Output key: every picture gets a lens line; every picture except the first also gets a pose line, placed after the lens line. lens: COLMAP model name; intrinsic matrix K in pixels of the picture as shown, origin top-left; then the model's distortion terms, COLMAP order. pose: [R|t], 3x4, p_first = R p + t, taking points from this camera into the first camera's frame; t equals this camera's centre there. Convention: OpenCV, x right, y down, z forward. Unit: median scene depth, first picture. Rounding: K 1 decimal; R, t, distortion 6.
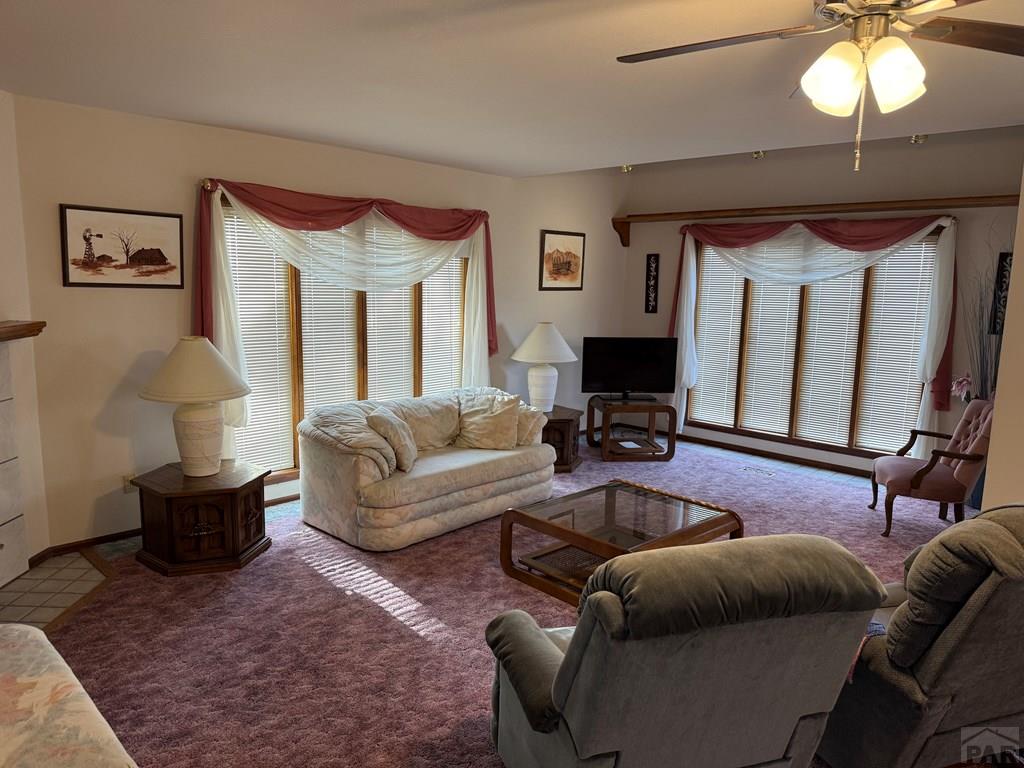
lens RADIAL K [[701.5, 0, 512.0], [0, 701.5, 384.0], [0, 0, 1]] dist [-0.029582, -0.002806]
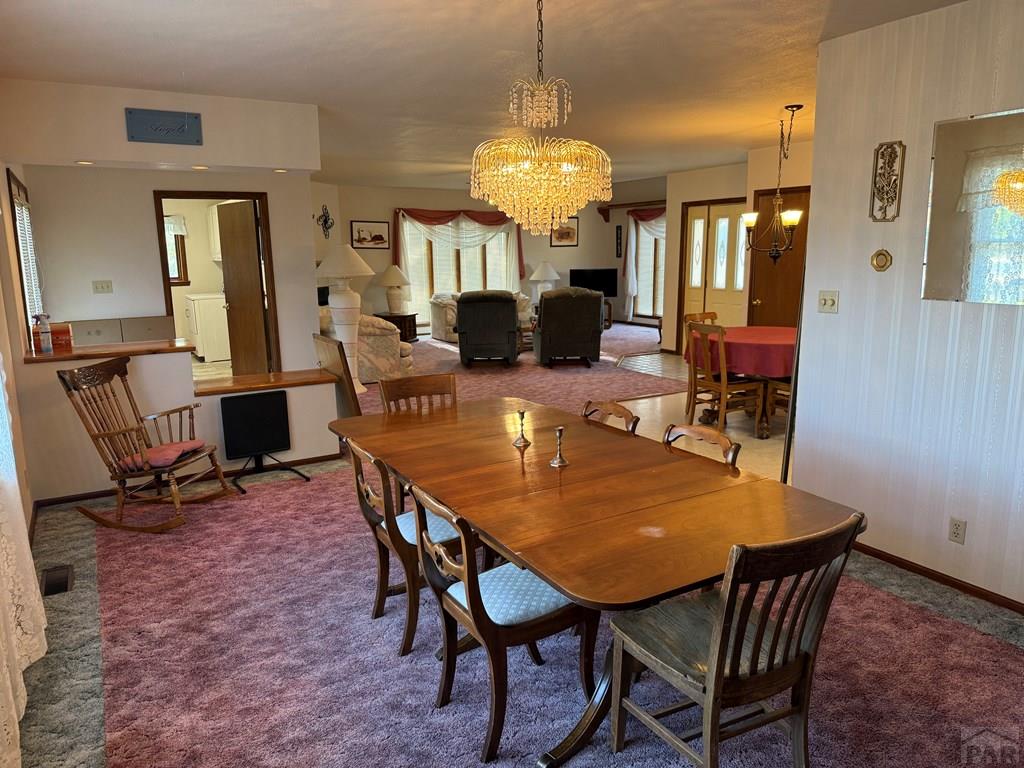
lens RADIAL K [[701.5, 0, 512.0], [0, 701.5, 384.0], [0, 0, 1]] dist [-0.029582, -0.002806]
pose [[0.966952, 0.020680, -0.254120, 0.559967], [-0.008424, 0.998752, 0.049225, 0.202012], [0.254821, -0.045457, 0.965919, -1.239153]]
